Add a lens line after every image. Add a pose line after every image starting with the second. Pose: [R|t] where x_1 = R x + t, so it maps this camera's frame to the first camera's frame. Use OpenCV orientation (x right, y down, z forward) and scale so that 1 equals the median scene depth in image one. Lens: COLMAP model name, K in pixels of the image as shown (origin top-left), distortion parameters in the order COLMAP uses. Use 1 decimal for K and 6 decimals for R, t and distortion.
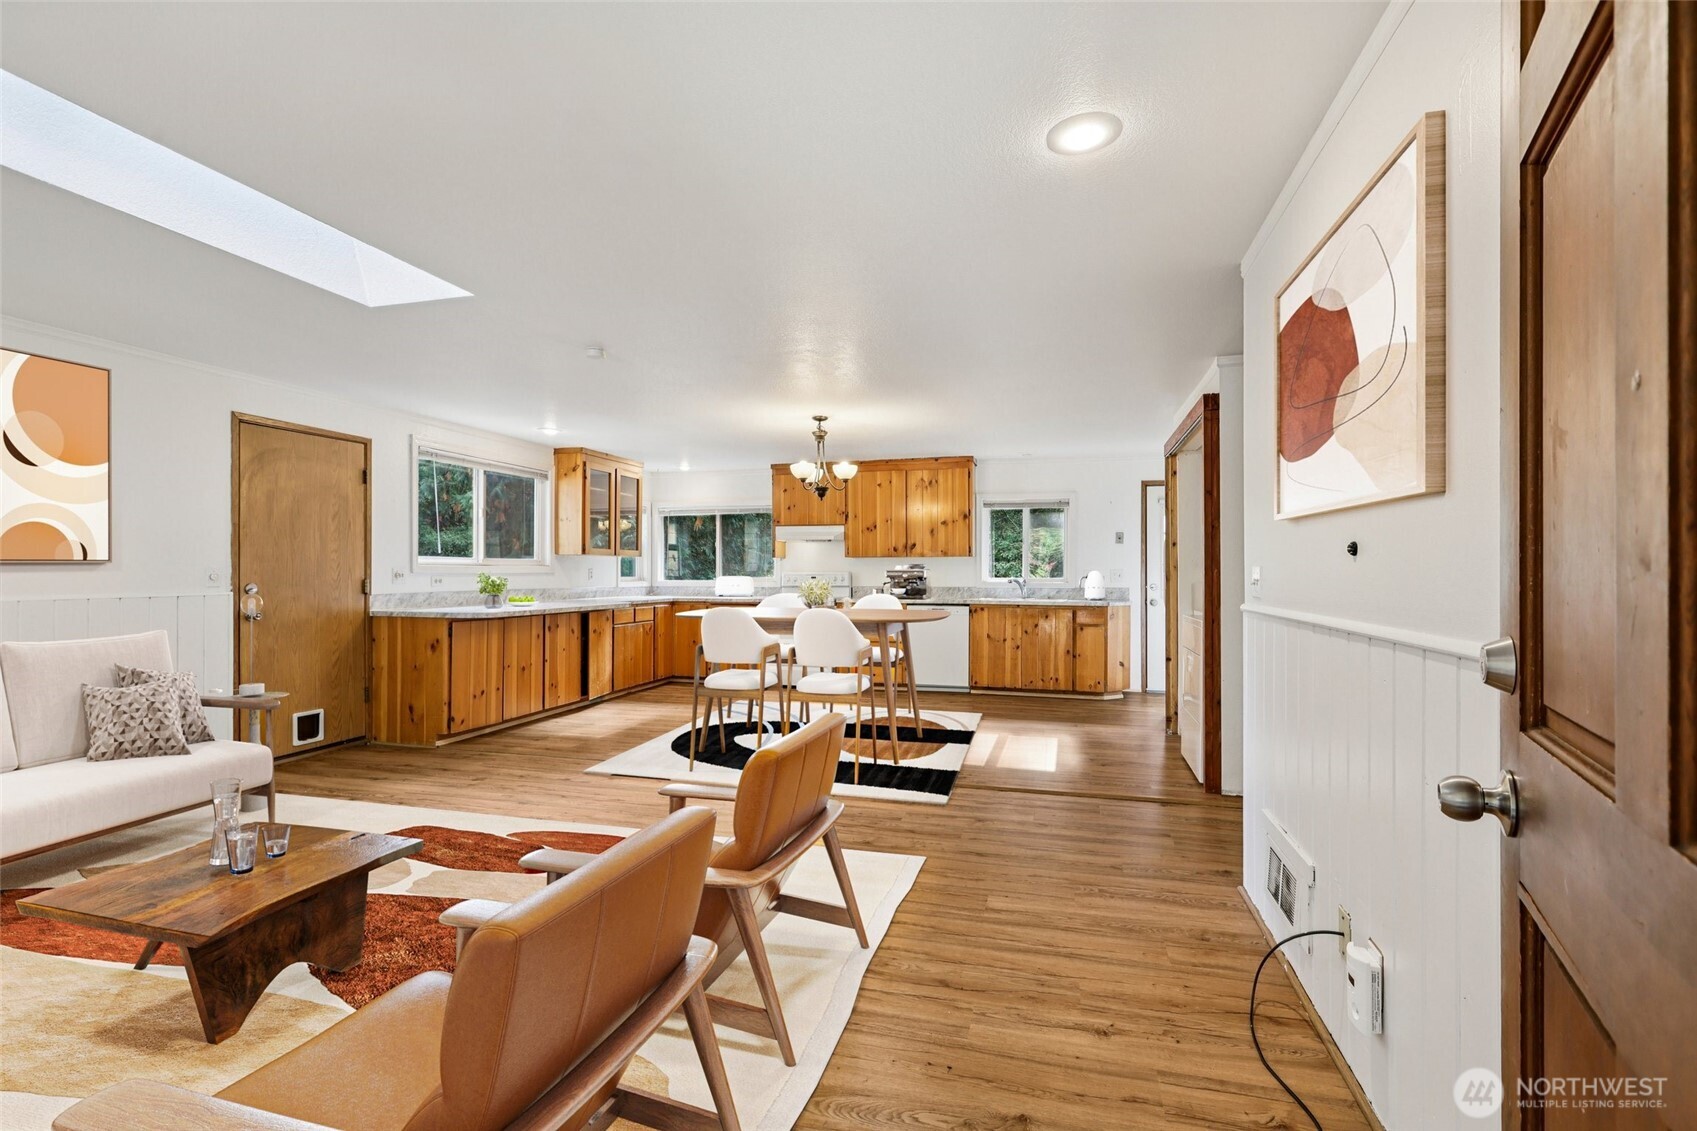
lens RADIAL K [[759.4, 0, 848.1], [0, 759.4, 569.1], [0, 0, 1]] dist [-0.004548, -0.000377]
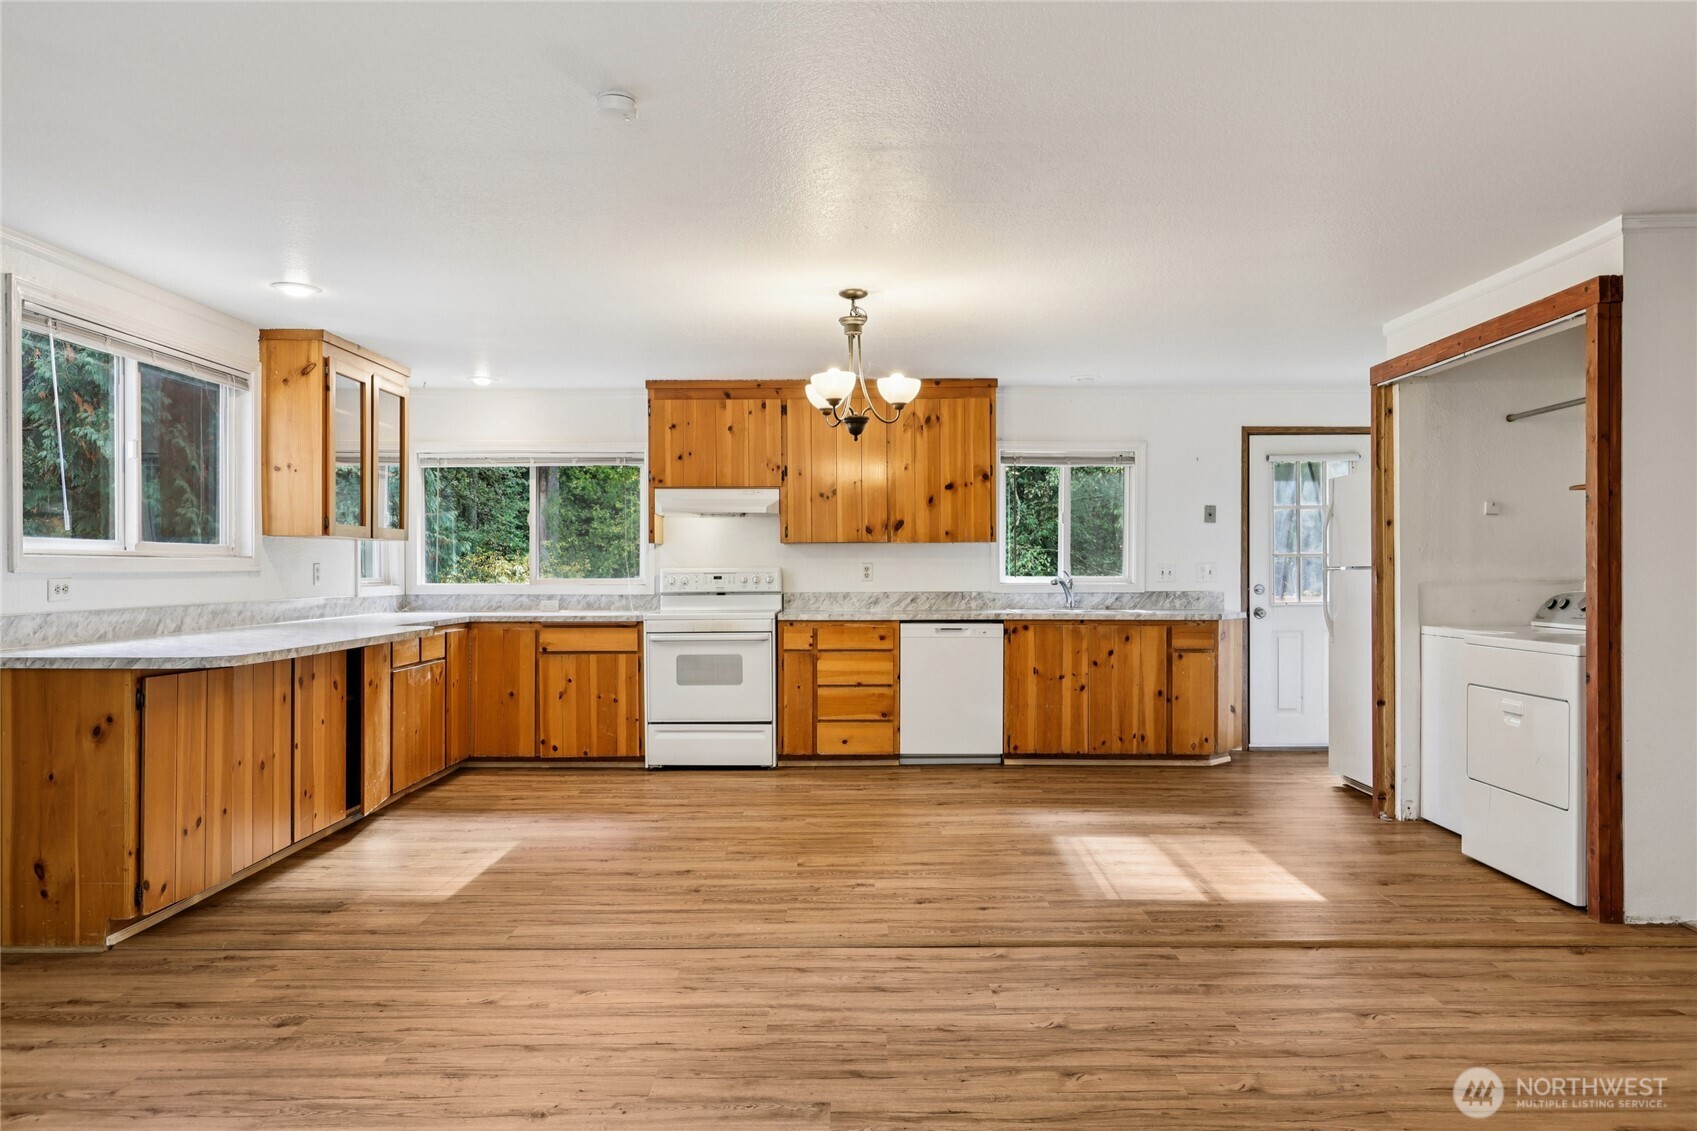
lens RADIAL K [[1140.2, 0, 849.5], [0, 1140.2, 567.4], [0, 0, 1]] dist [-0.000221, -0.000279]
pose [[0.964481, -0.002765, 0.264139, -0.209737], [0.001605, 0.999988, 0.004608, -0.000569], [-0.264149, -0.004021, 0.964474, 0.151591]]
